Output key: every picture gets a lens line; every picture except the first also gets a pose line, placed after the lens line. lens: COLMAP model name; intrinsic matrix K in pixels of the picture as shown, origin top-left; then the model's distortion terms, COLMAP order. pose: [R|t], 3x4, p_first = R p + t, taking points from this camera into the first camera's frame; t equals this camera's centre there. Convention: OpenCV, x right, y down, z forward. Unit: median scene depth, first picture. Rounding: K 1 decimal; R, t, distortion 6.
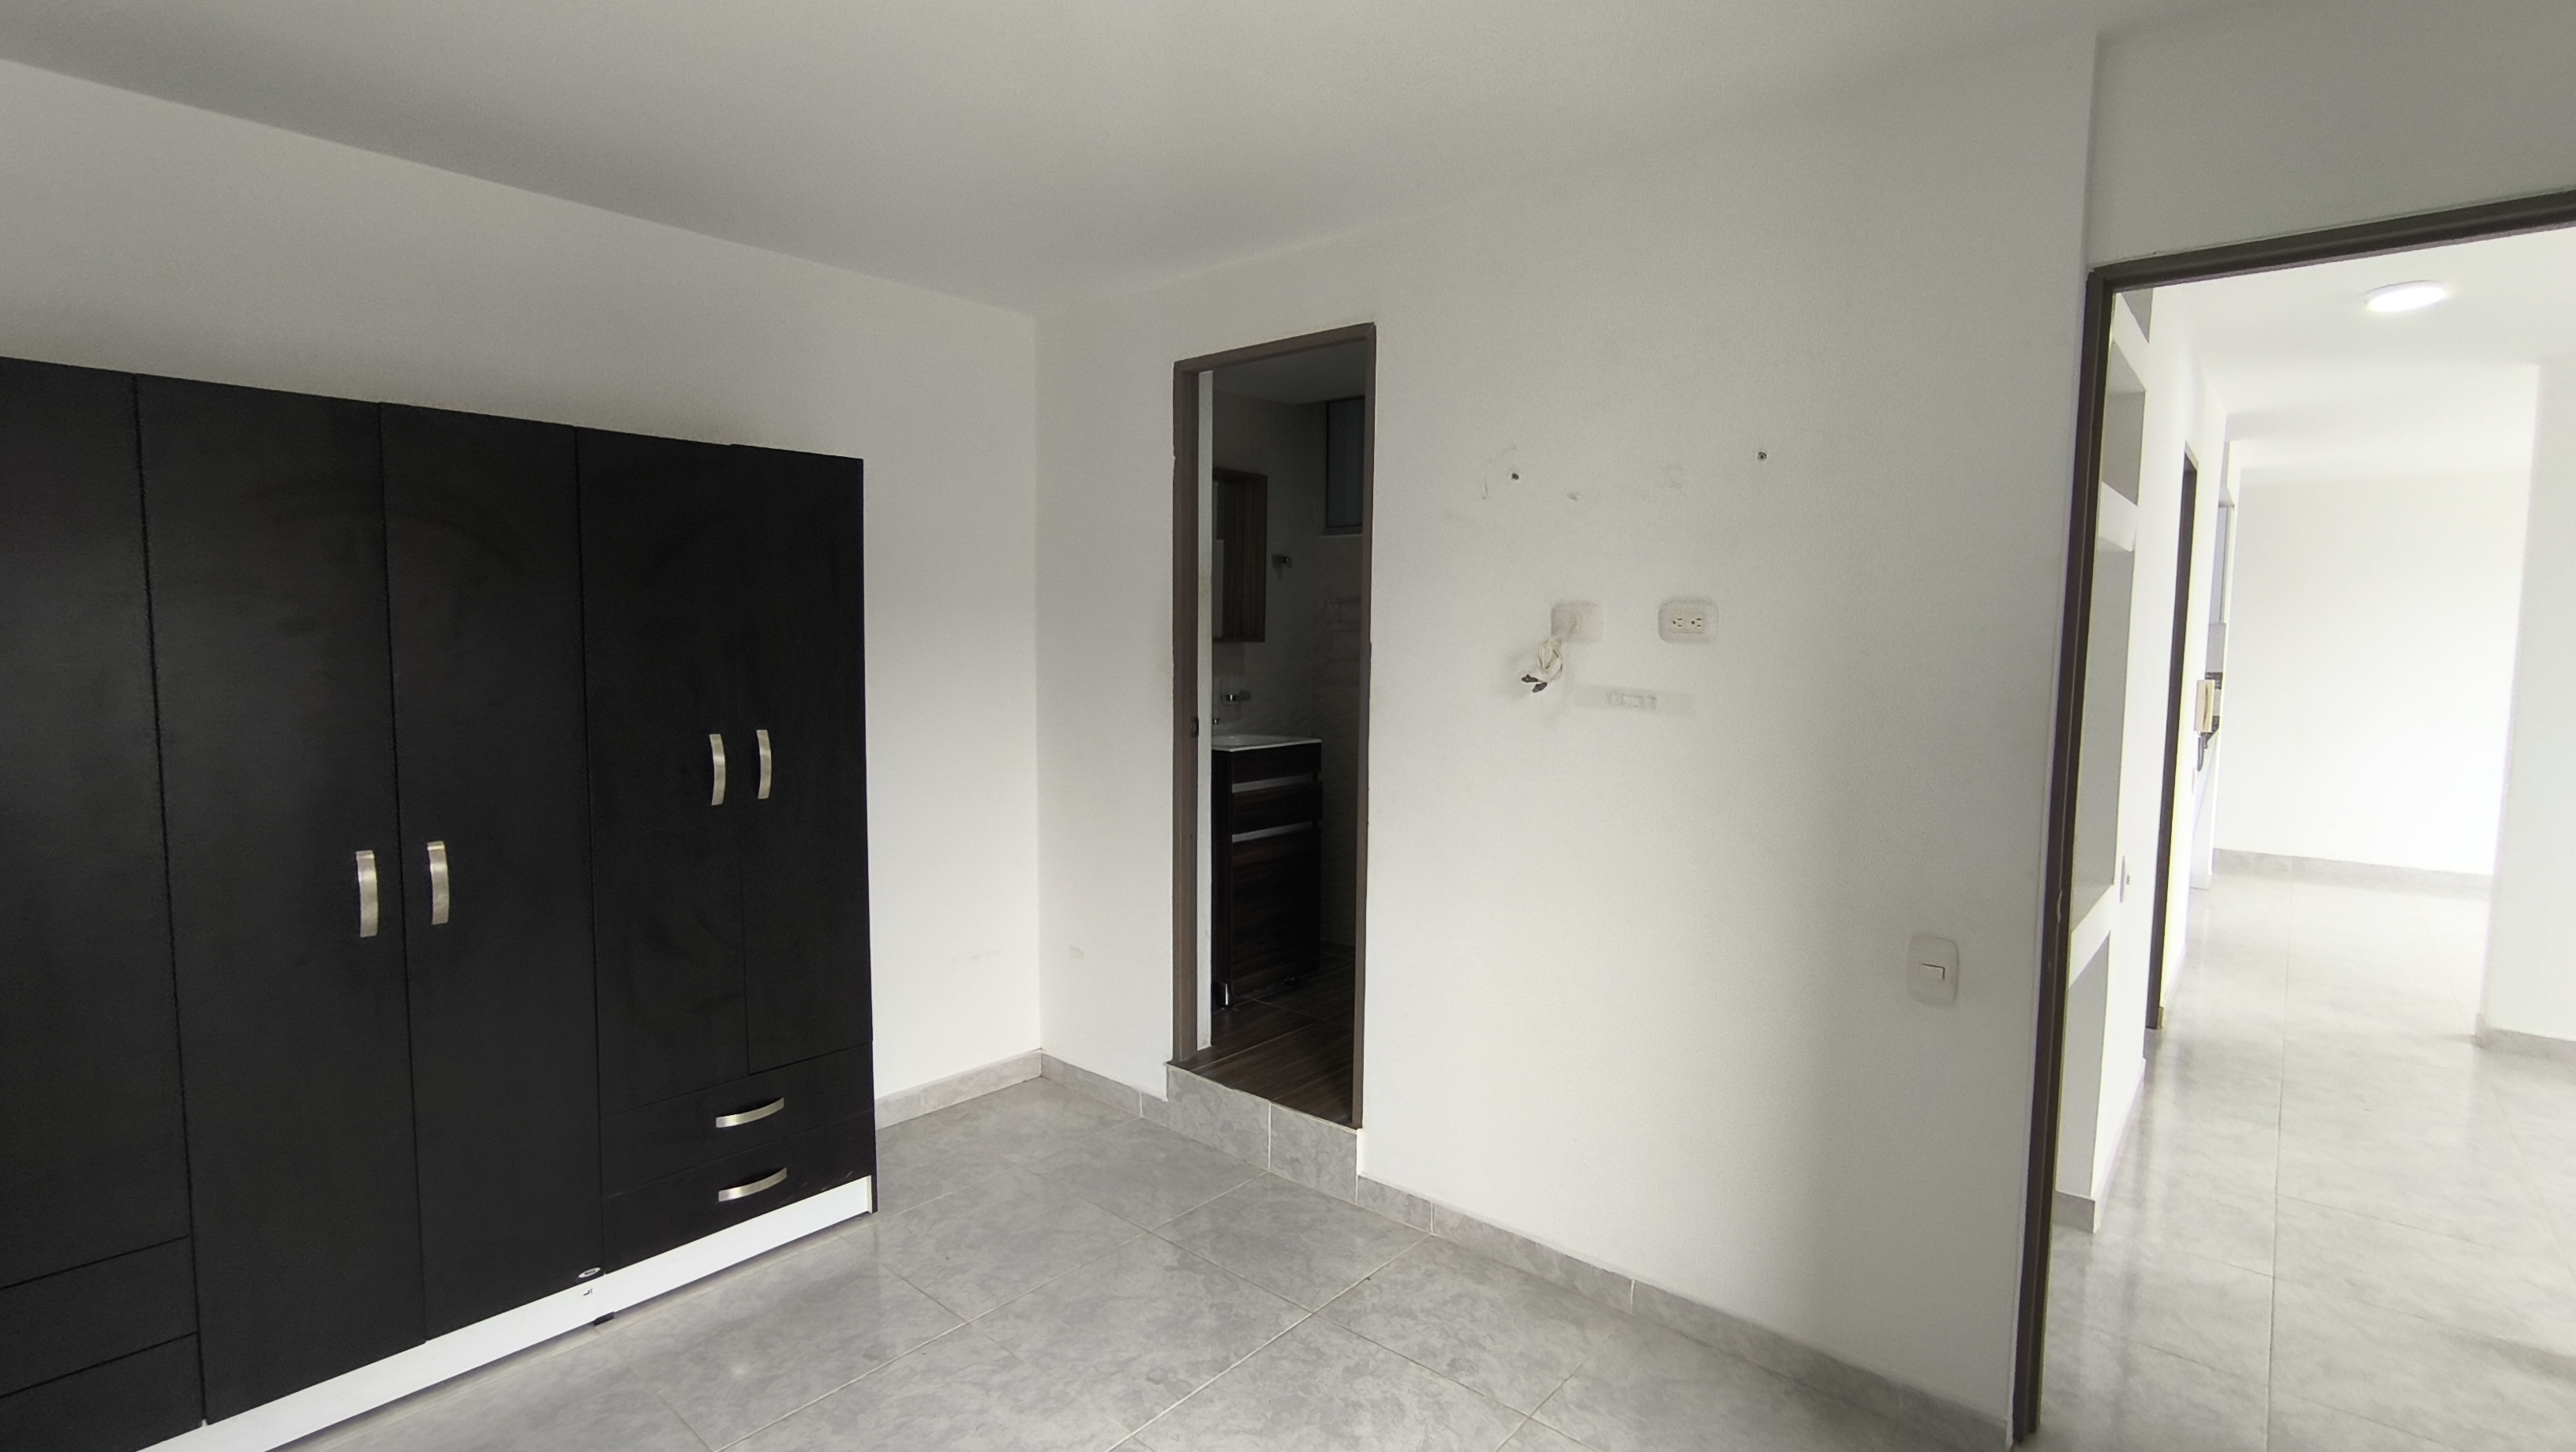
lens RADIAL K [[1214.3, 0, 1288.0], [0, 1214.3, 726.0], [0, 0, 1]] dist [-0.002980, 0.016794]
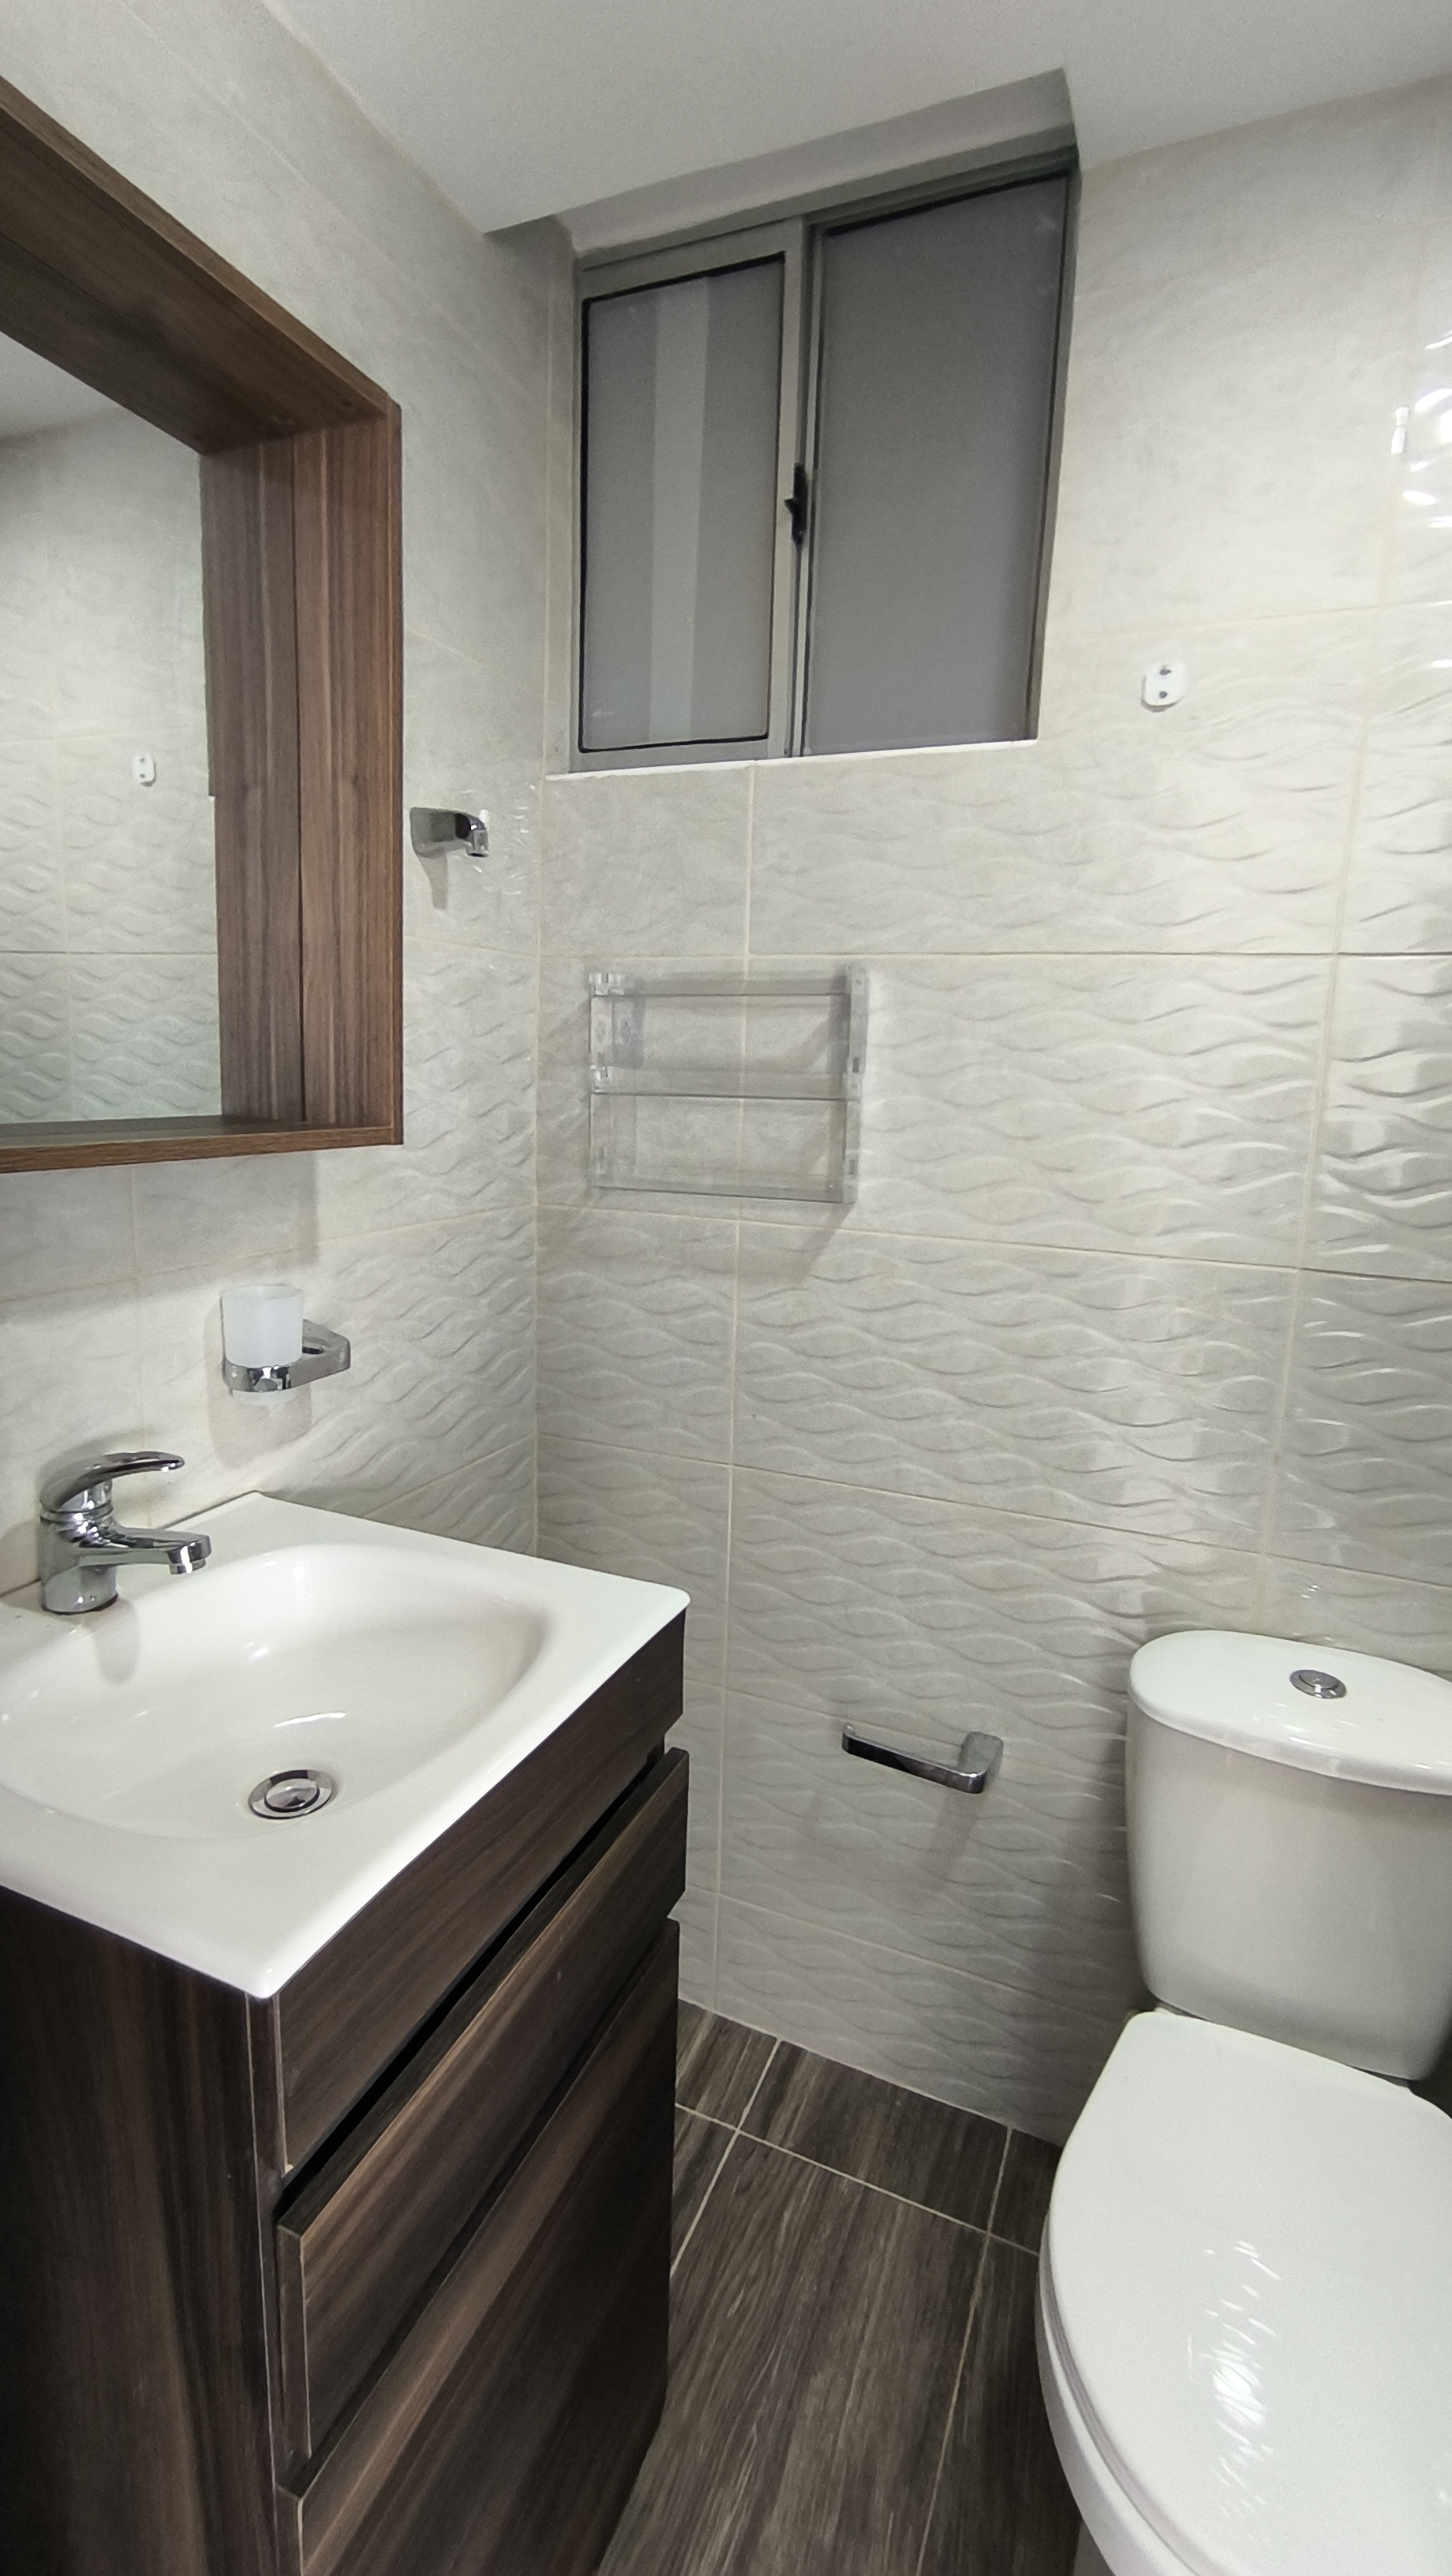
lens RADIAL K [[1214.3, 0, 726.0], [0, 1214.3, 1288.0], [0, 0, 1]] dist [-0.002980, 0.016794]
pose [[0.959529, -0.025019, 0.280496, -0.025768], [-0.004466, 0.994568, 0.103989, -0.065154], [-0.281574, -0.101034, 0.954205, 0.738543]]
